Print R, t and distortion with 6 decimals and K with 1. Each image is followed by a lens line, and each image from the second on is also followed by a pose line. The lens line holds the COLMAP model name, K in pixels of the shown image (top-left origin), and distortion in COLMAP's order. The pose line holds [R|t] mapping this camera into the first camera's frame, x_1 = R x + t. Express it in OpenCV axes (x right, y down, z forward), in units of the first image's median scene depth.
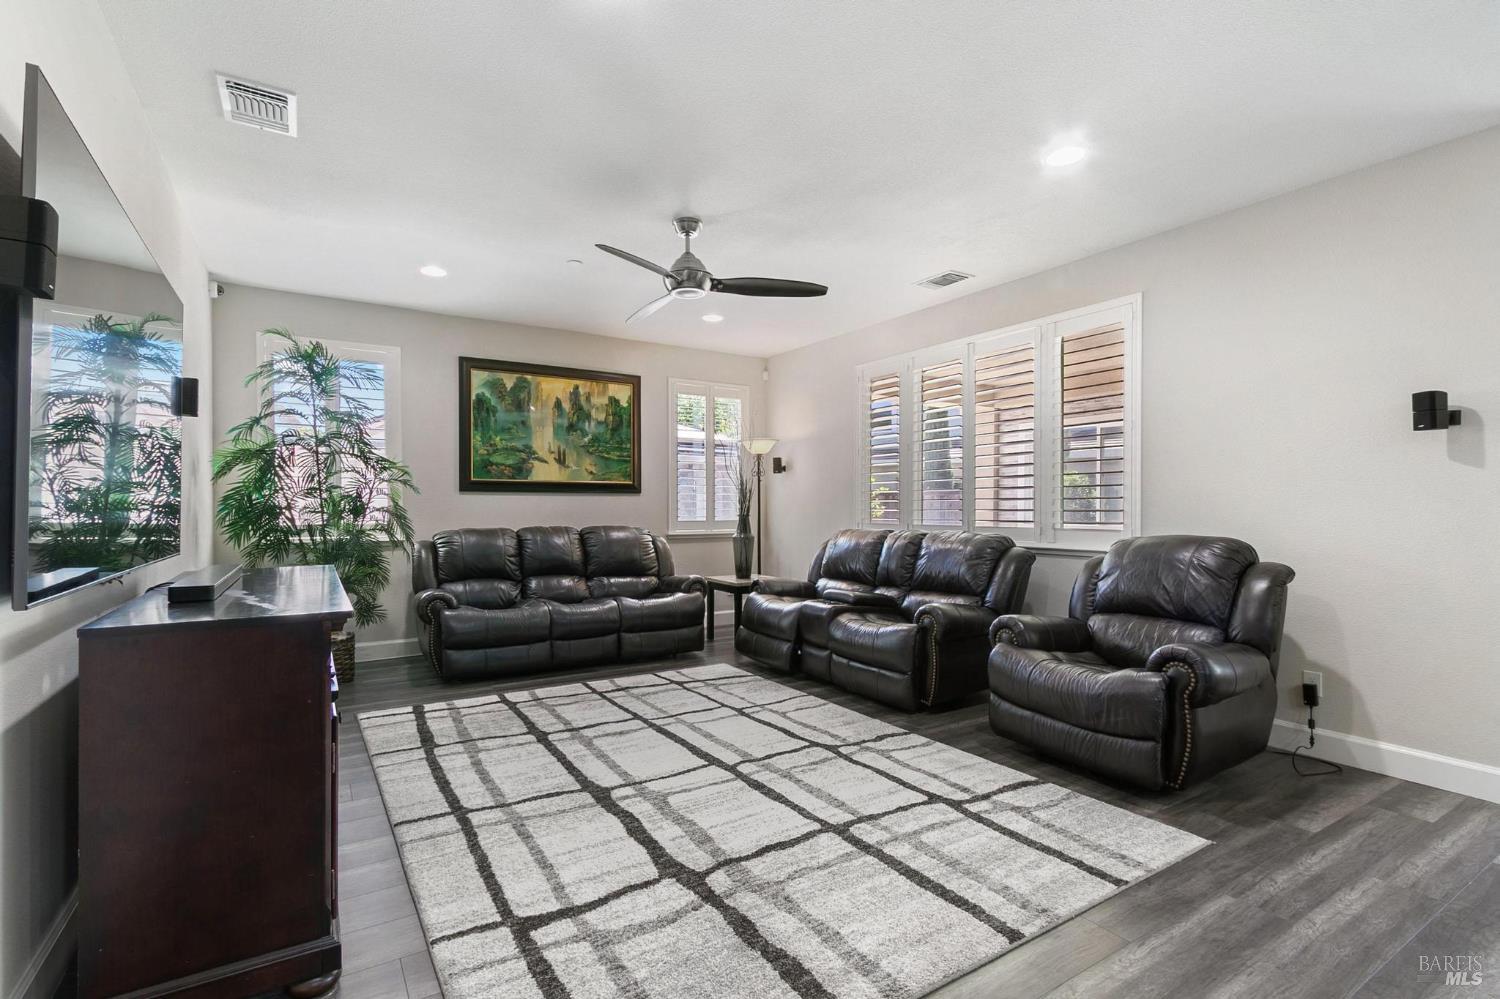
lens RADIAL K [[709.0, 0, 742.0], [0, 709.0, 504.9], [0, 0, 1]] dist [0.005355, -0.003095]
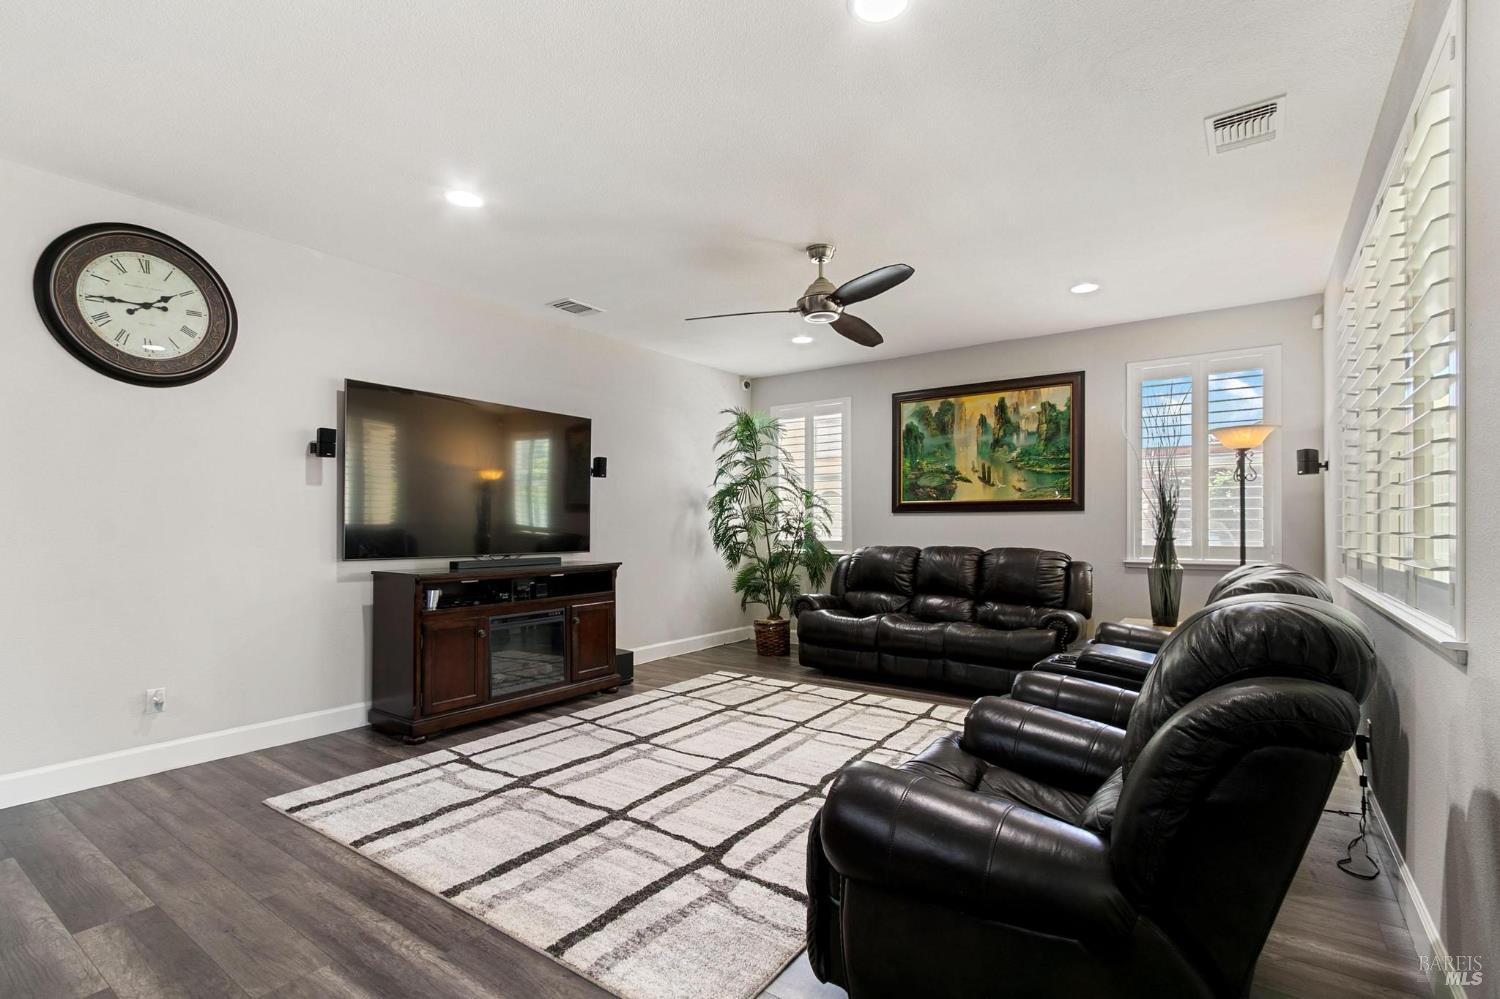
lens RADIAL K [[709.0, 0, 712.1], [0, 709.0, 508.1], [0, 0, 1]] dist [0.005355, -0.003095]
pose [[0.344306, -0.024261, -0.938544, 0.893876], [0.003359, 0.999692, -0.024609, -0.000095], [0.938852, 0.005321, 0.344281, 0.539644]]
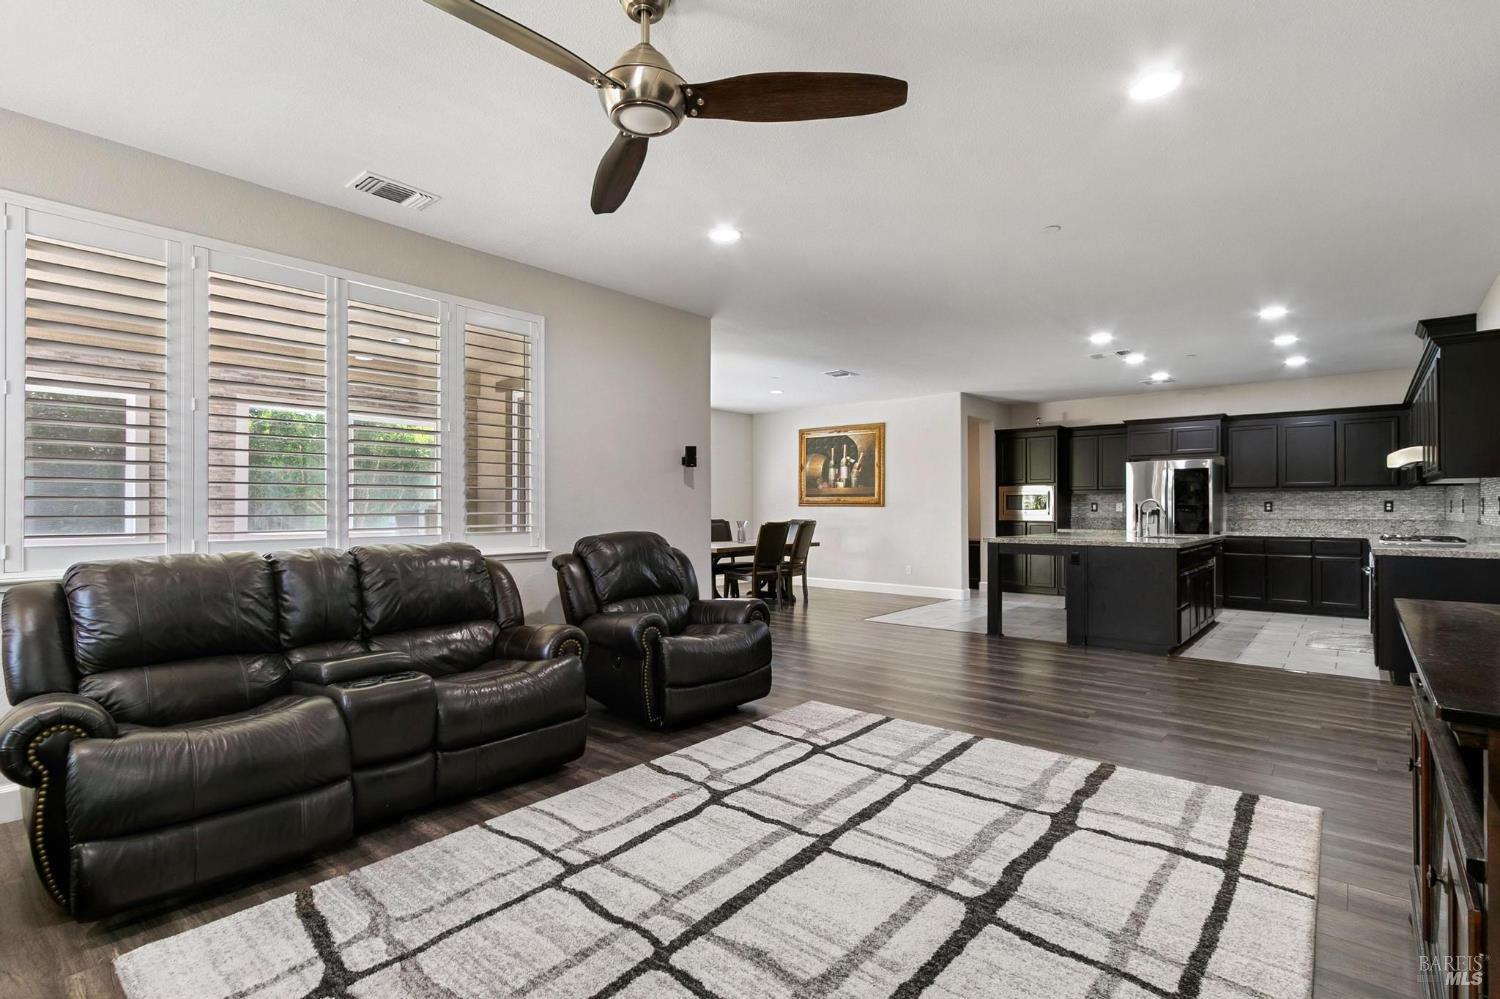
lens RADIAL K [[709.0, 0, 737.8], [0, 709.0, 500.2], [0, 0, 1]] dist [0.005355, -0.003095]
pose [[-0.297736, 0.009917, 0.954597, -0.664500], [-0.001721, 0.999939, -0.010925, -0.000200], [-0.954647, -0.004896, -0.297700, 1.178231]]
